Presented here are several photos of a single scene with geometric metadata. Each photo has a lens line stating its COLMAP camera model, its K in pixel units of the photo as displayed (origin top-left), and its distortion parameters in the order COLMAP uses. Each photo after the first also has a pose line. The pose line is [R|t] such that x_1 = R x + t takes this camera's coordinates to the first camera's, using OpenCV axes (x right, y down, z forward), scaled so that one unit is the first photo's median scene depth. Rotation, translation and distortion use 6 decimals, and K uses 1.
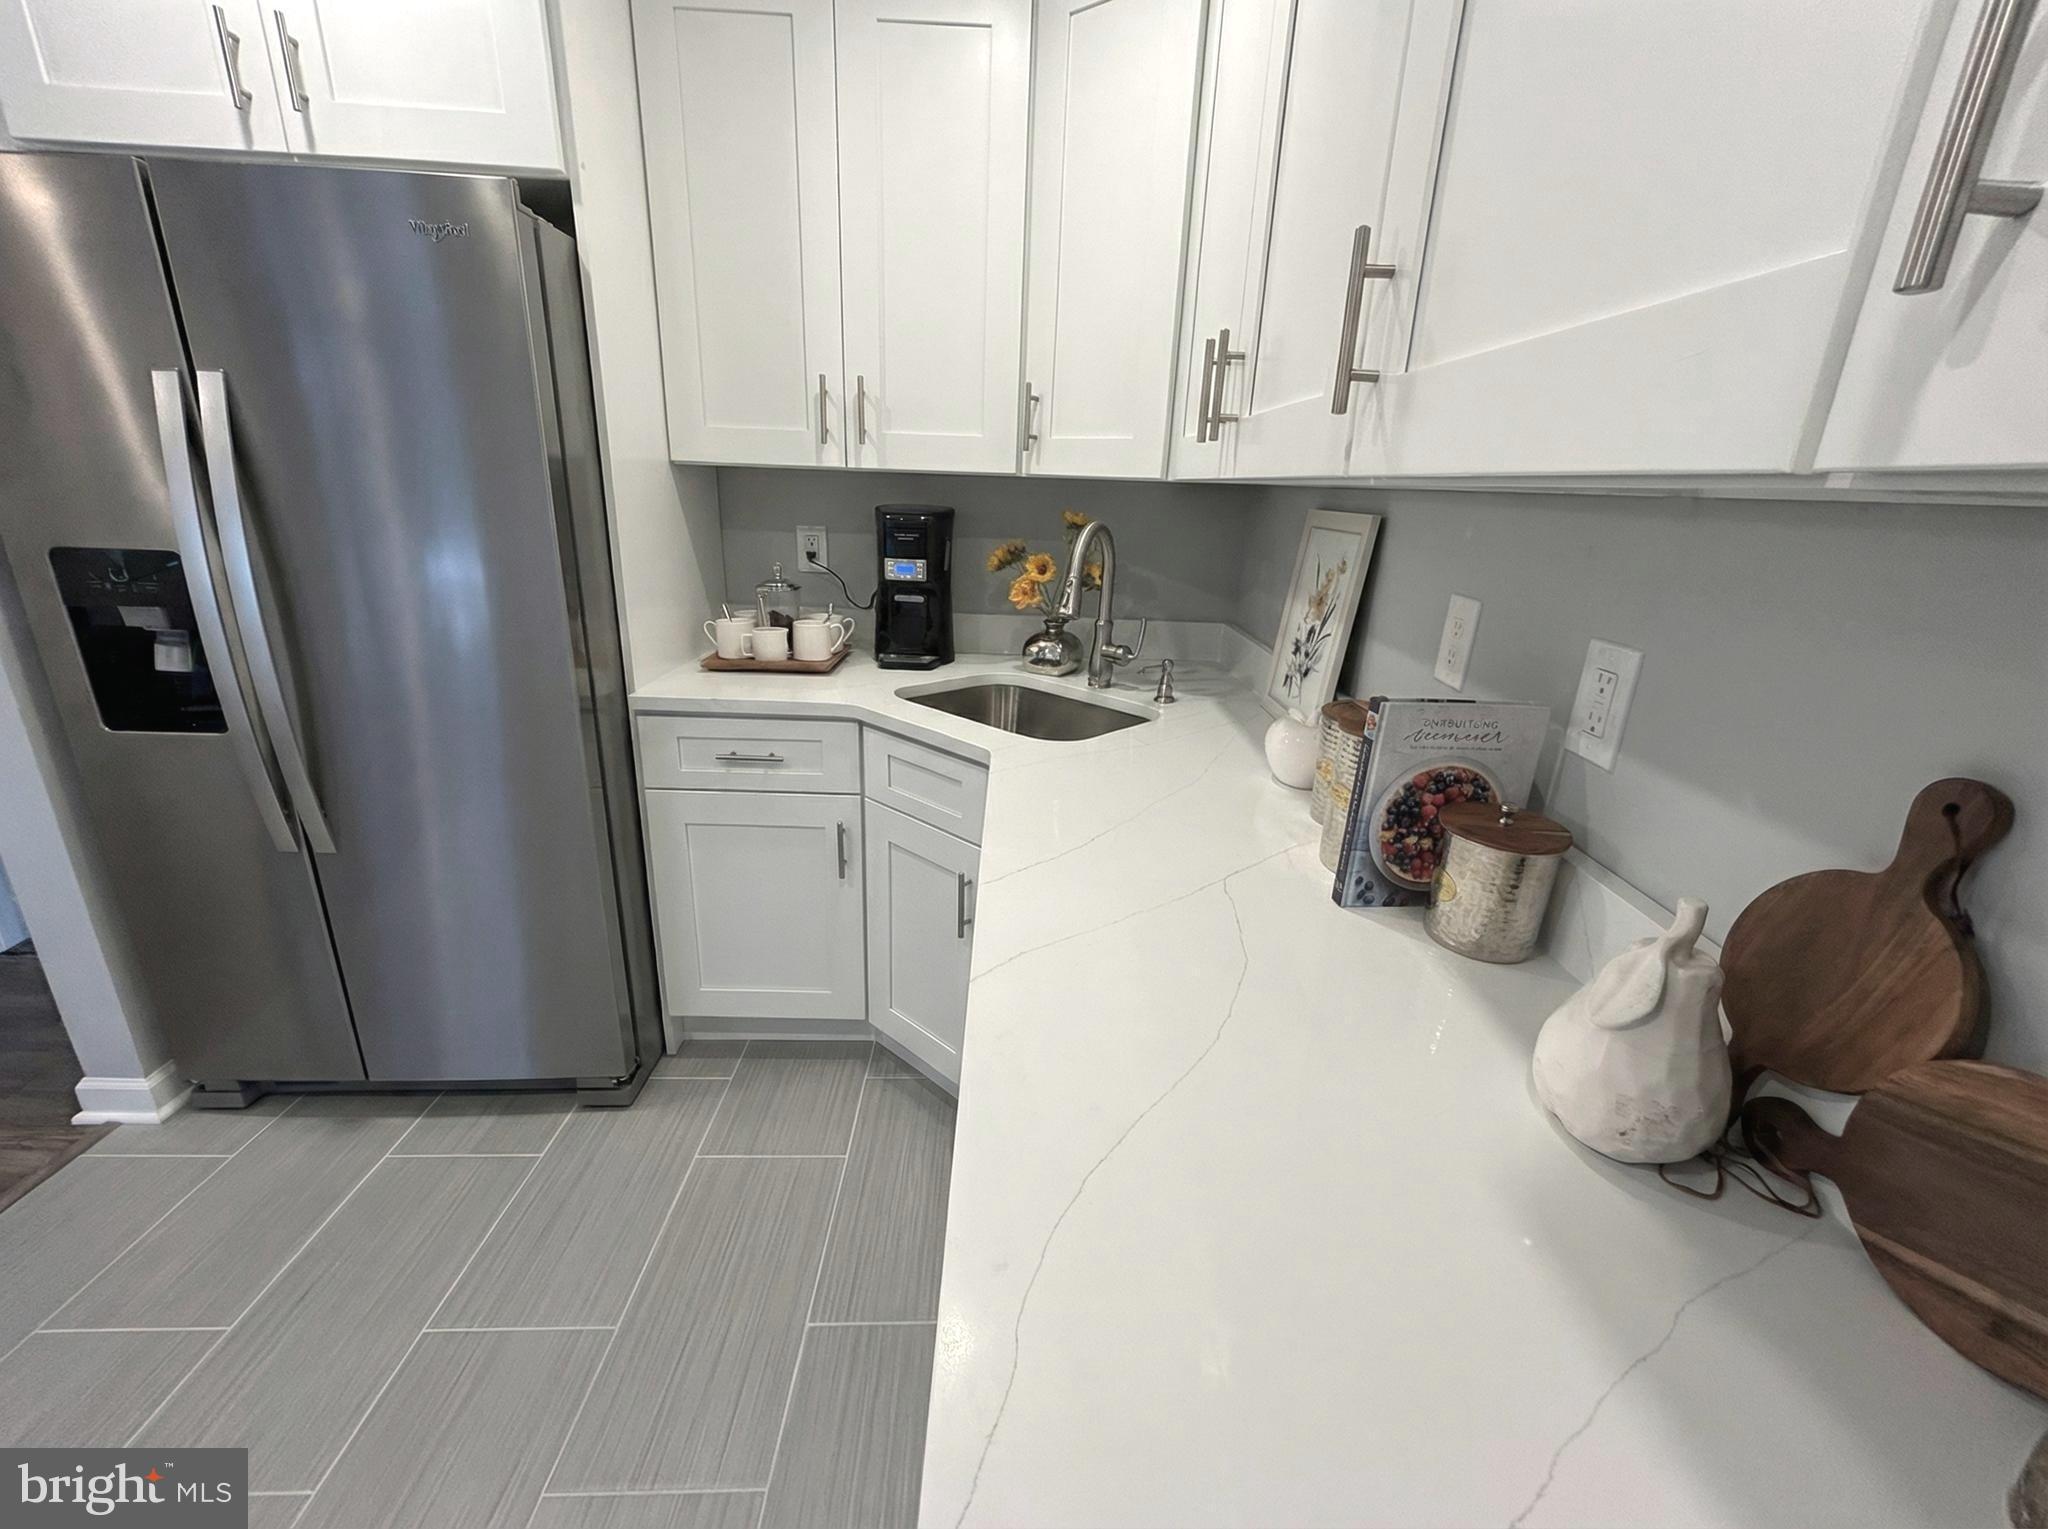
lens RADIAL K [[829.3, 0, 1045.9], [0, 829.3, 767.3], [0, 0, 1]] dist [0.002506, -0.000688]
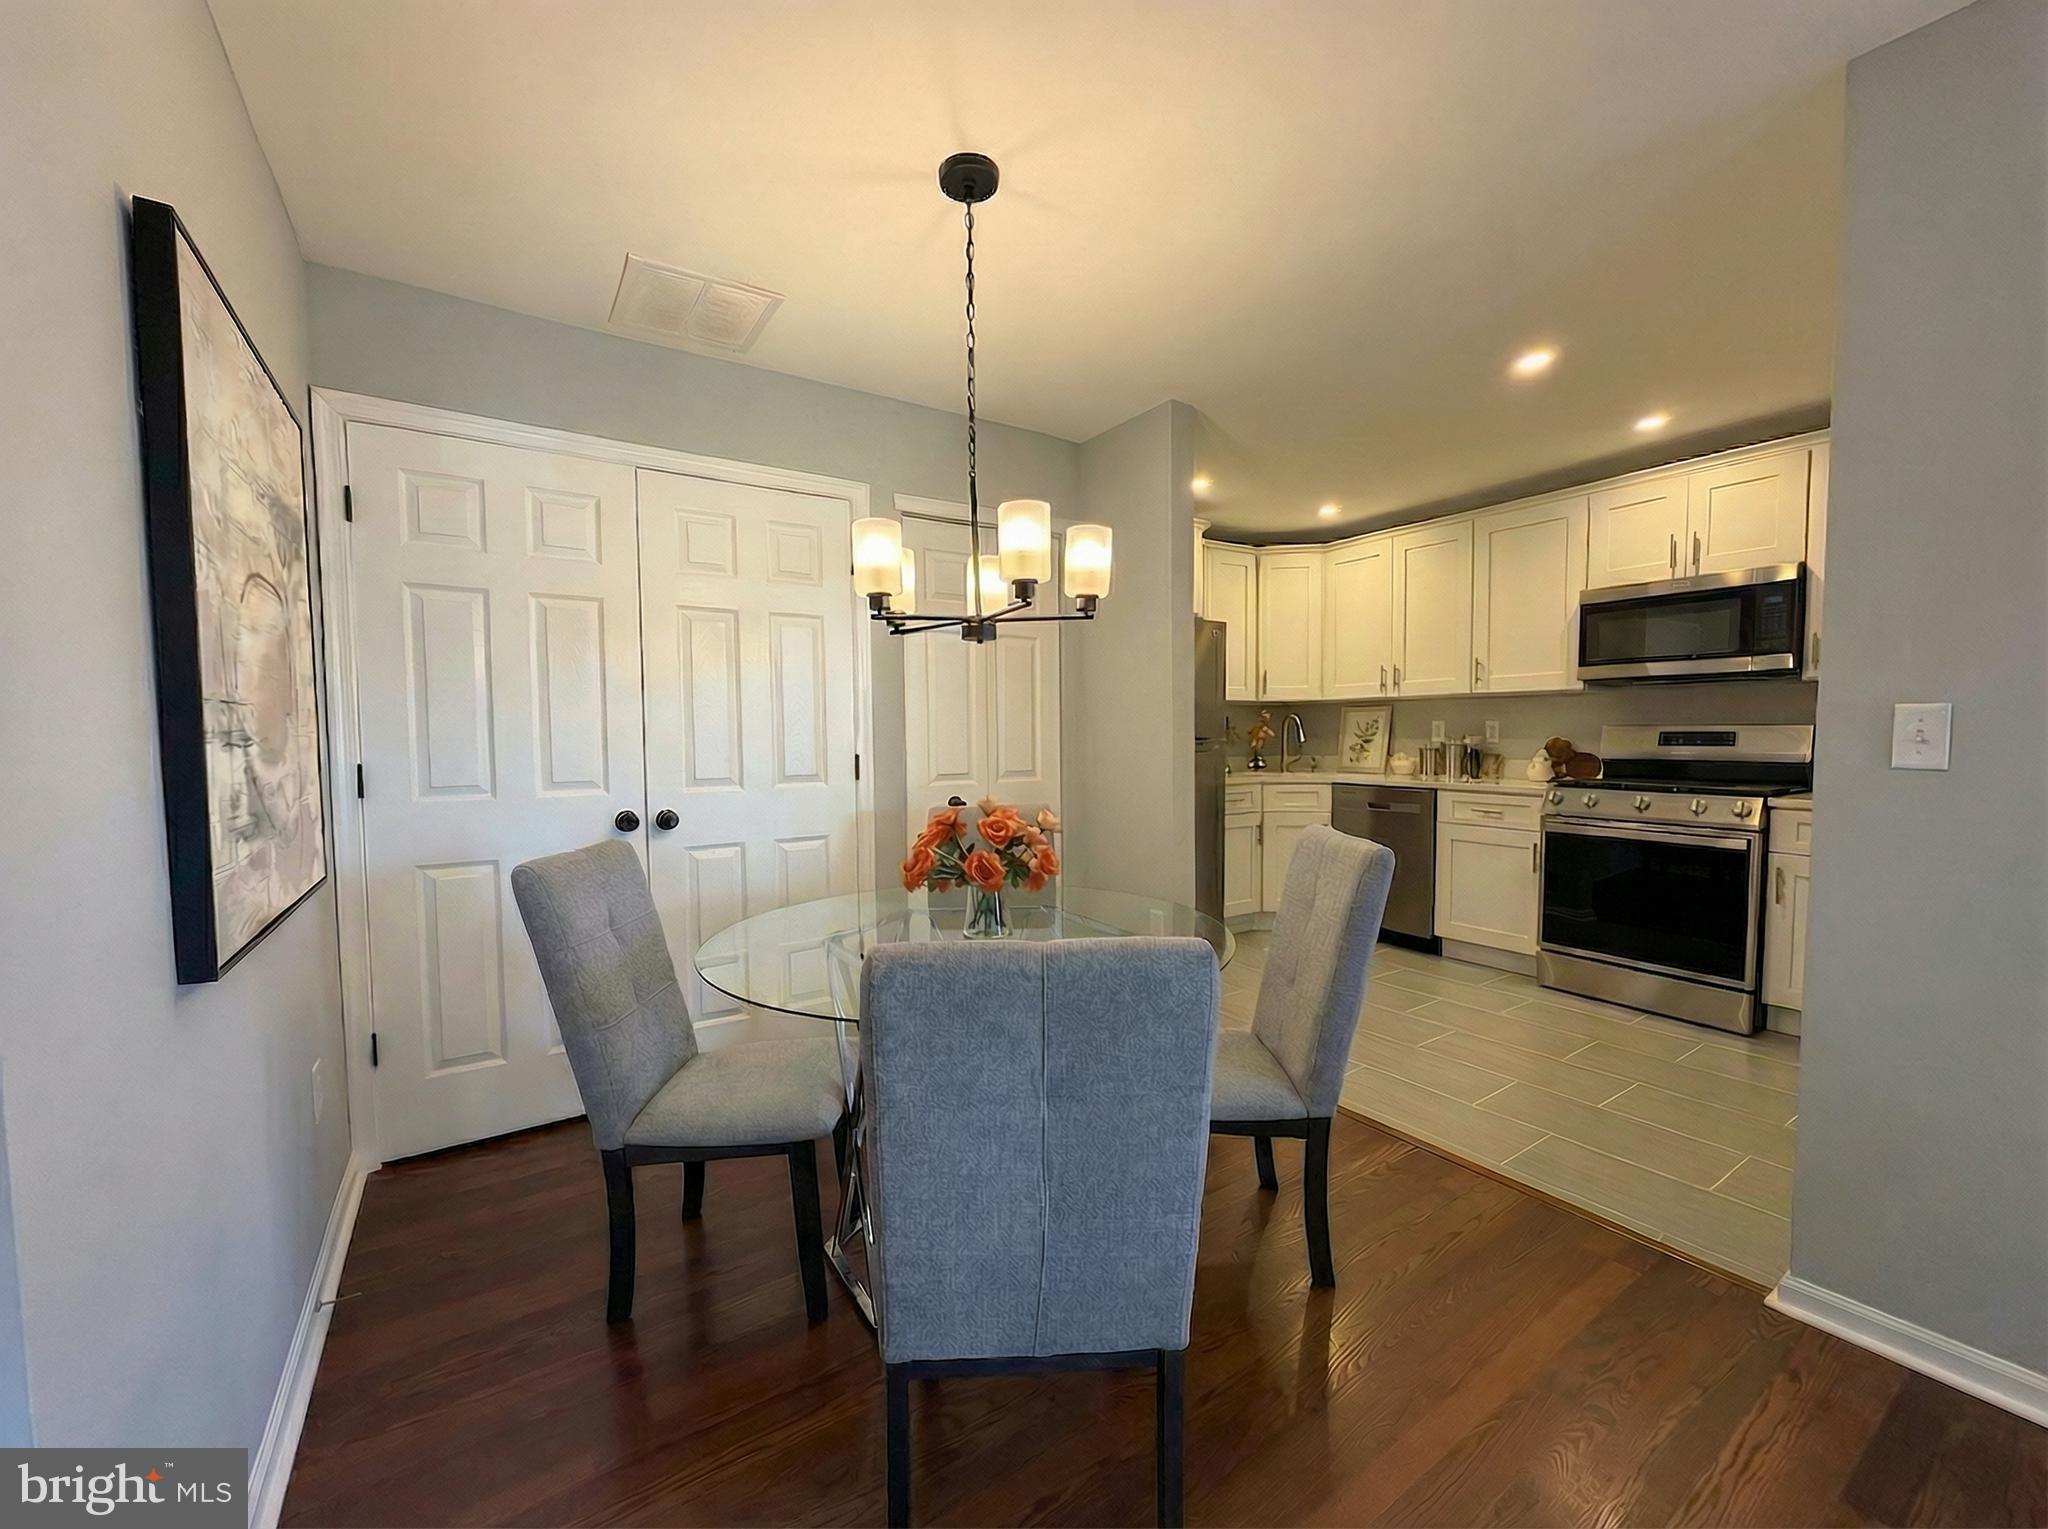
lens RADIAL K [[829.3, 0, 1052.6], [0, 829.3, 777.1], [0, 0, 1]] dist [0.002506, -0.000688]
pose [[0.837507, -0.078377, 0.540776, -2.168644], [0.218331, 0.955226, -0.199688, 0.306174], [-0.500912, 0.285309, 0.817121, -0.873479]]
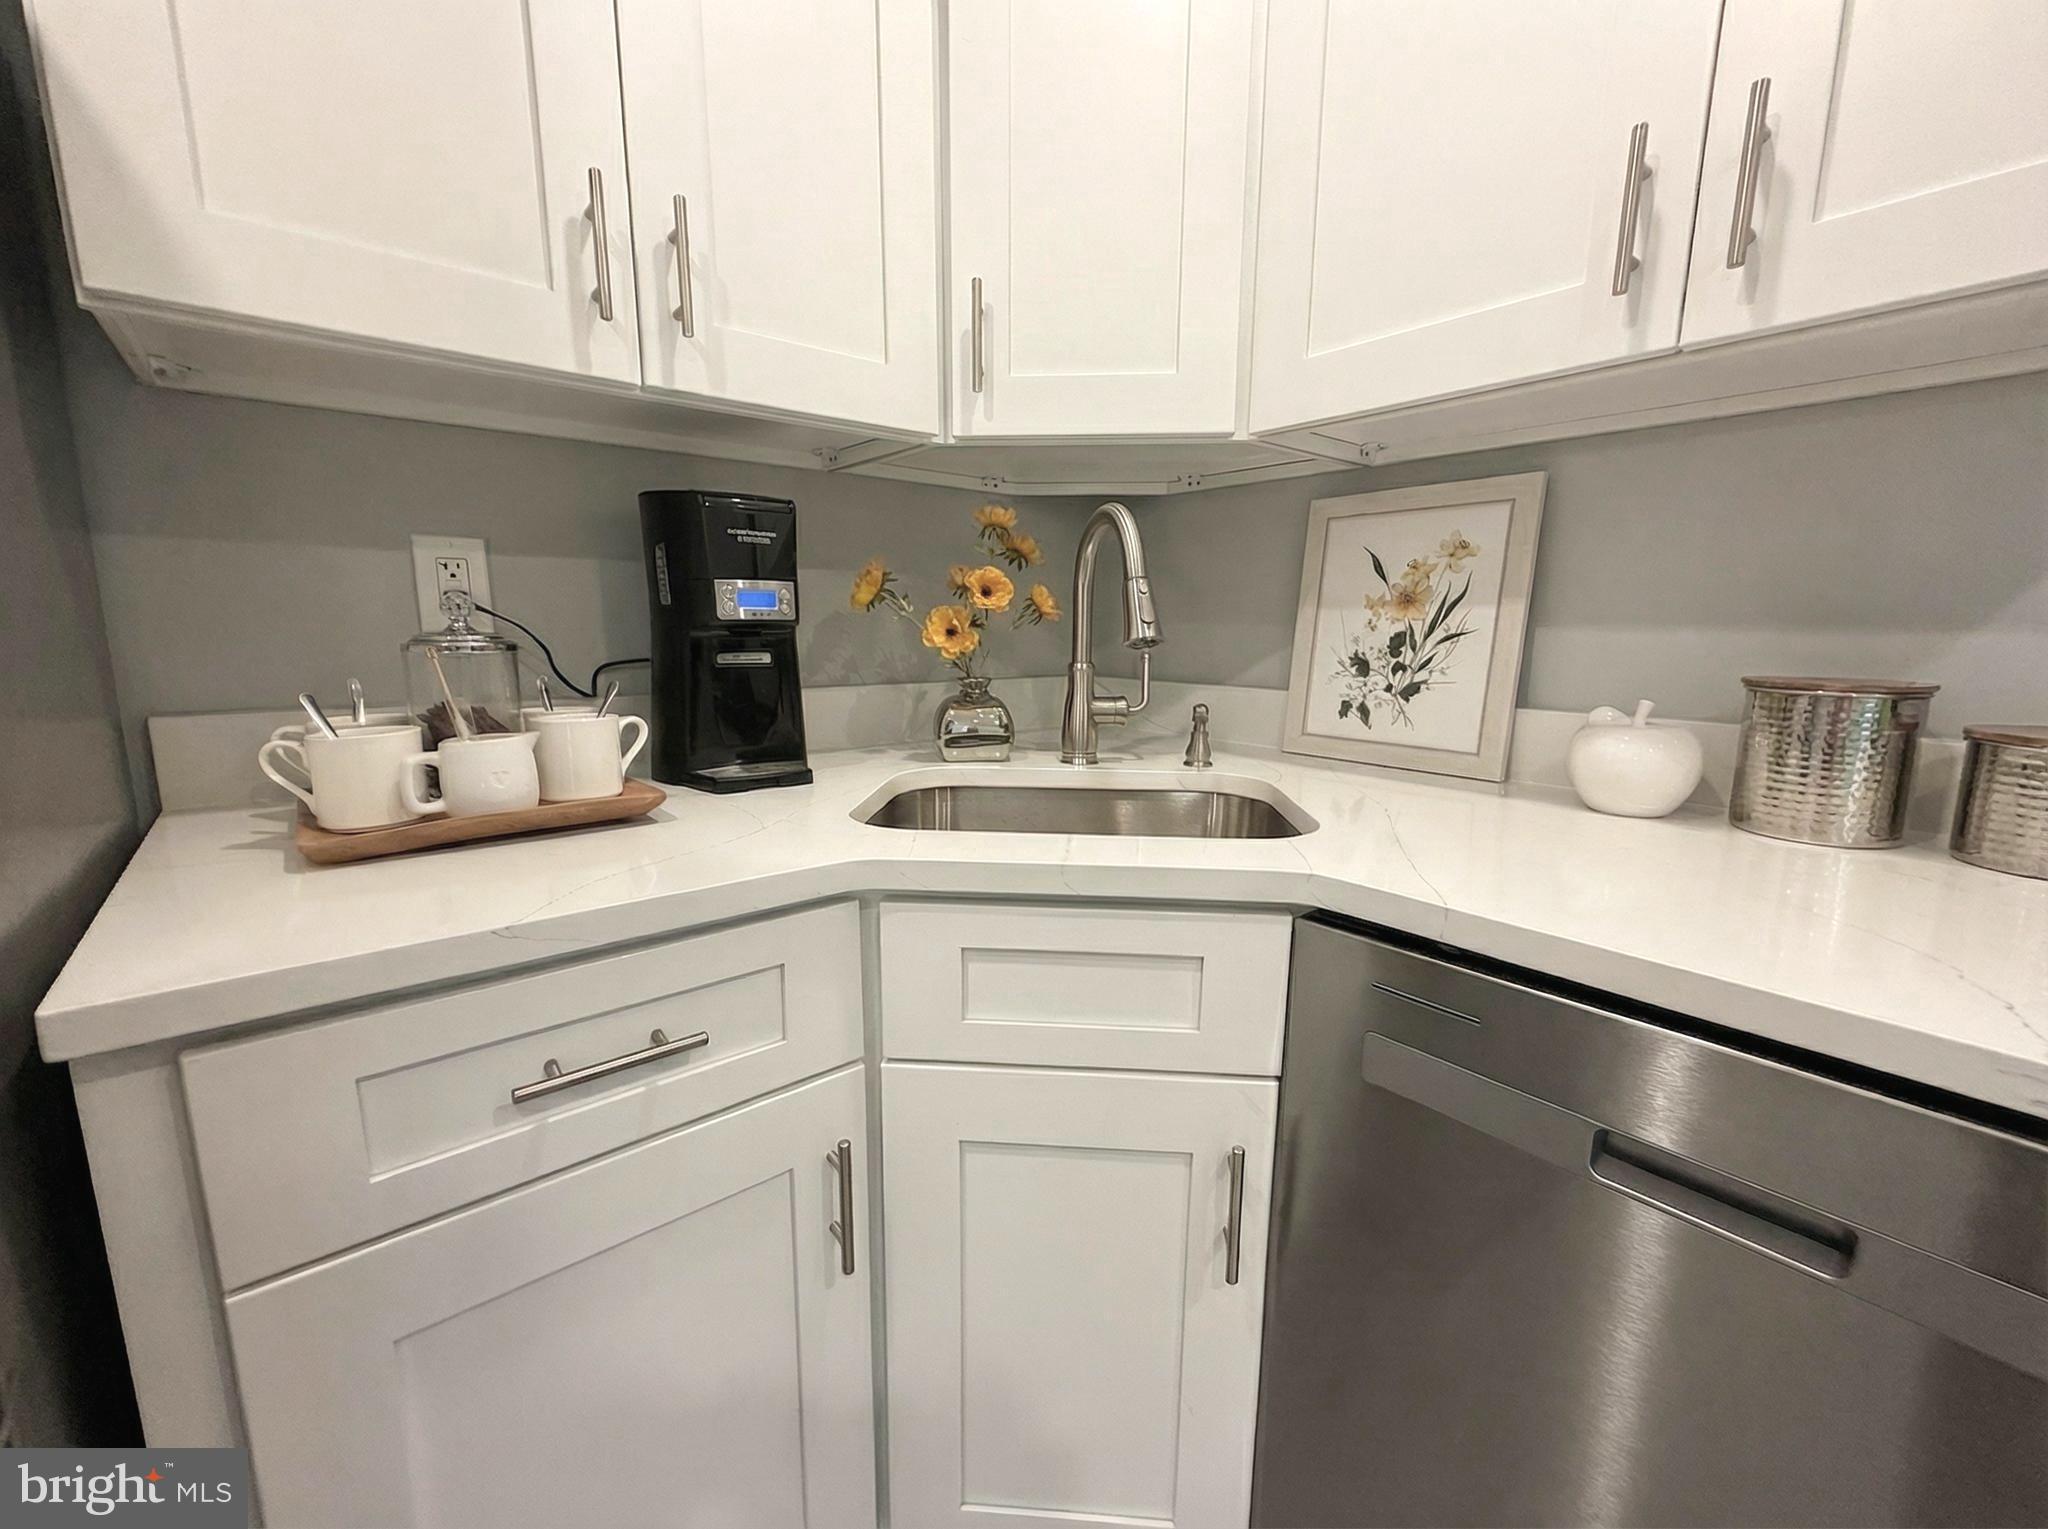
lens RADIAL K [[829.3, 0, 1032.5], [0, 829.3, 762.6], [0, 0, 1]] dist [0.002506, -0.000688]
pose [[0.784820, -0.140839, 0.603508, -0.384394], [0.226952, 0.971500, -0.068418, -0.068662], [-0.576672, 0.190663, 0.794416, 0.540916]]
